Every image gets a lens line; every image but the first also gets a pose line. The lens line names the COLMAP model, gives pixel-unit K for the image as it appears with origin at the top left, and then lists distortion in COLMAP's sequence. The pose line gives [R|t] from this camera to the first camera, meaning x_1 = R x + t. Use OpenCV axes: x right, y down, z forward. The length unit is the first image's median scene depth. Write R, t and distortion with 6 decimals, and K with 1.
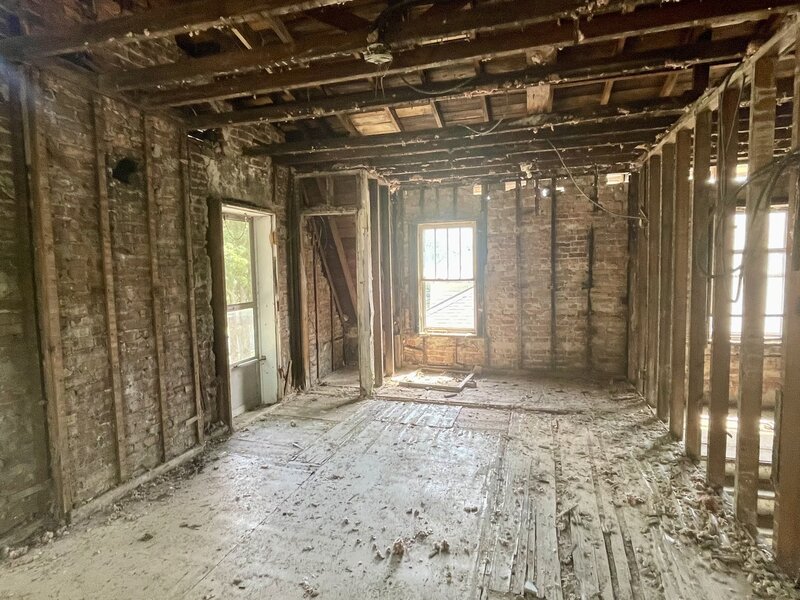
lens RADIAL K [[428.9, 0, 400.0], [0, 428.9, 300.0], [0, 0, 1]] dist [-0.000193, -0.001374]
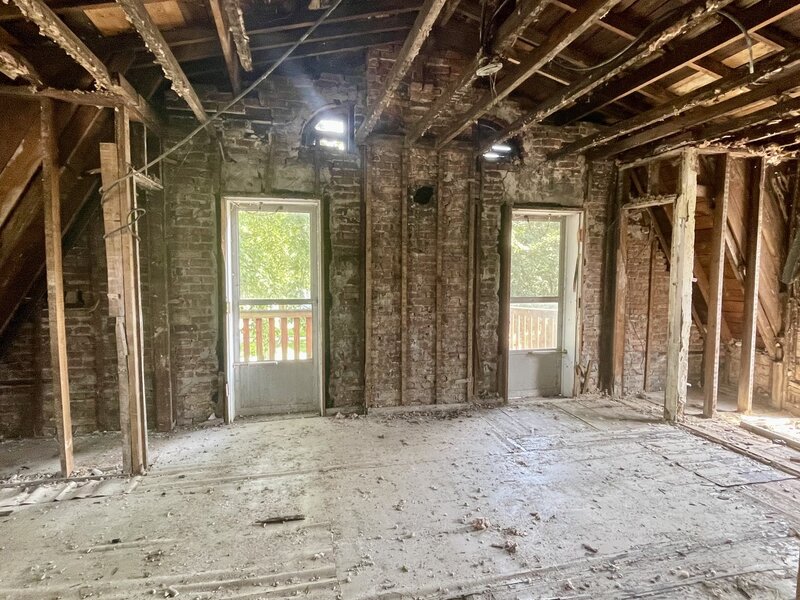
lens RADIAL K [[428.9, 0, 400.0], [0, 428.9, 300.0], [0, 0, 1]] dist [-0.000193, -0.001374]
pose [[0.510793, 0.081578, -0.855824, 0.493637], [-0.079894, 0.995684, 0.047226, -0.008805], [0.855983, 0.044252, 0.515106, 0.163745]]
